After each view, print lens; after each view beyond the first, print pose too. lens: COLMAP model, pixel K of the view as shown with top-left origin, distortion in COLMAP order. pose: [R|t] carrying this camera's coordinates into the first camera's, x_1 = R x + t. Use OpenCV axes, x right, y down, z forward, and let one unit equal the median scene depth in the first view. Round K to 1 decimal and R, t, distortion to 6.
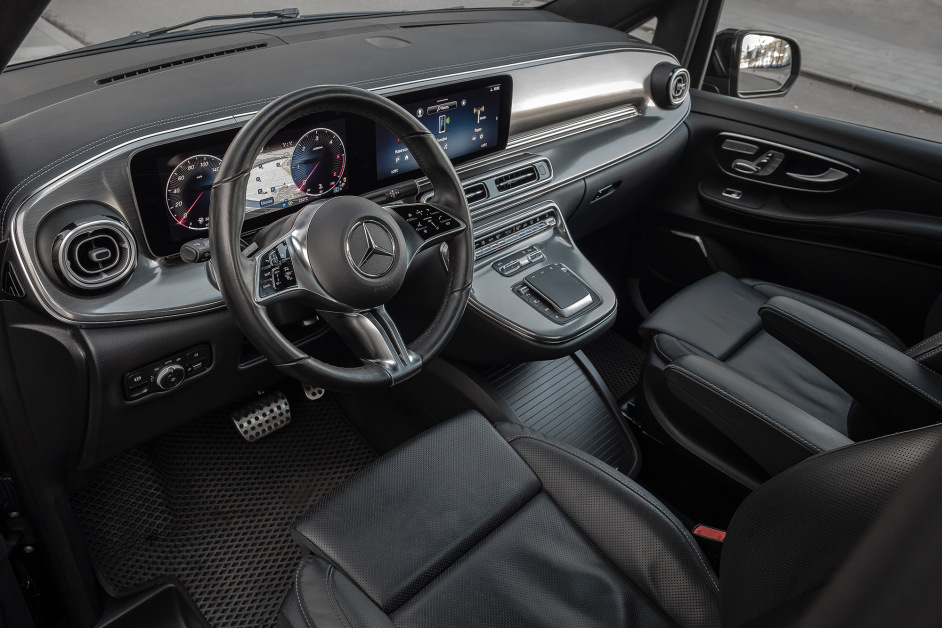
lens RADIAL K [[688.0, 0, 429.5], [0, 688.0, 333.9], [0, 0, 1]] dist [-0.026139, 0.003316]
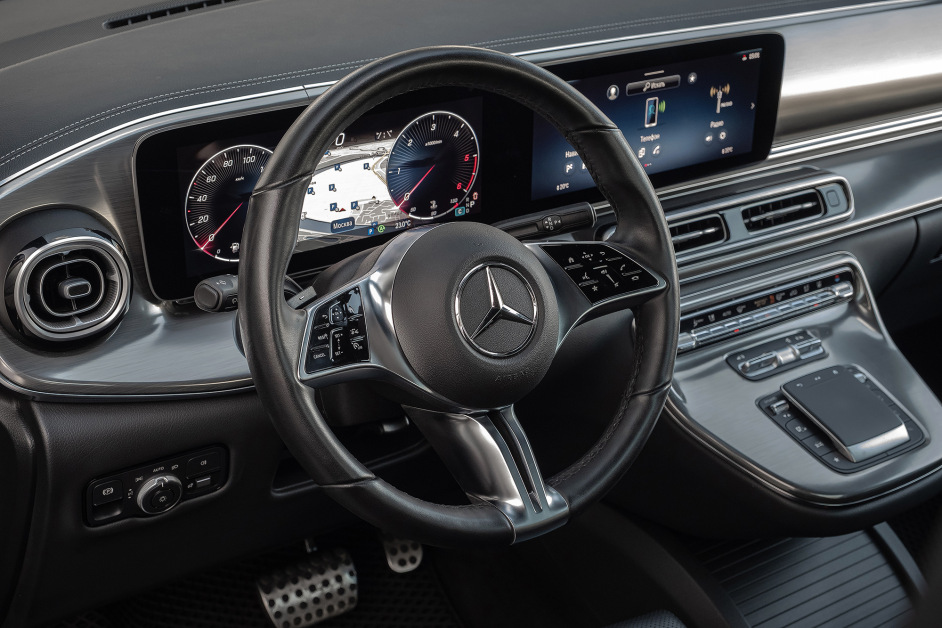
lens RADIAL K [[1296.6, 0, 431.8], [0, 1296.6, 319.3], [0, 0, 1]] dist [-0.012828, 0.000000]
pose [[0.980137, 0.070325, -0.185436, 0.058954], [-0.093540, 0.988410, -0.119565, 0.021278], [0.174878, 0.134535, 0.975355, -0.098948]]
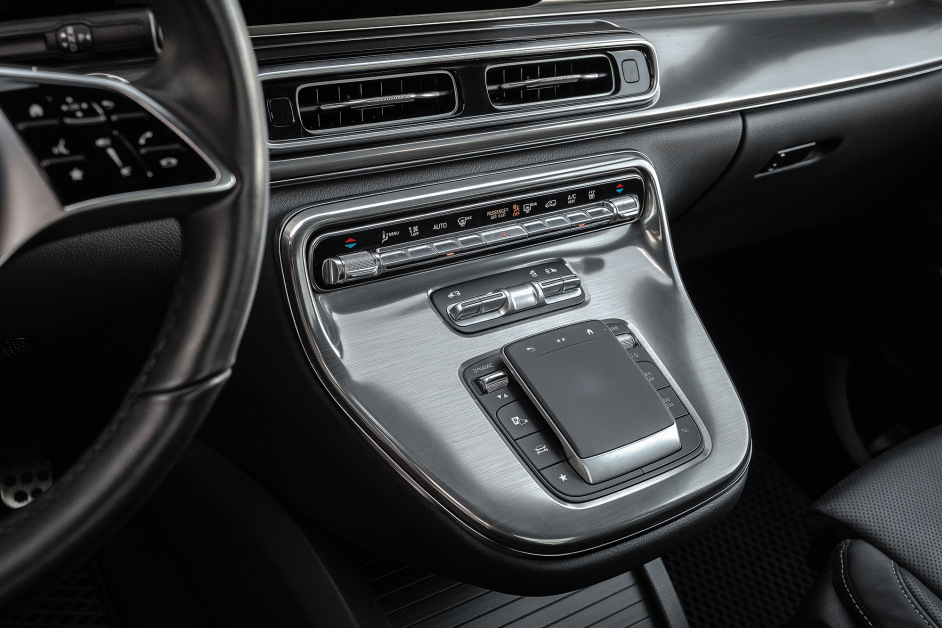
lens RADIAL K [[1090.4, 0, 467.0], [0, 1090.4, 310.4], [0, 0, 1]] dist [-0.003927, 0.000000]
pose [[0.979548, 0.192623, -0.058147, 0.174604], [-0.193224, 0.981143, -0.004848, -0.110692], [0.056117, 0.015984, 0.998296, 0.496925]]
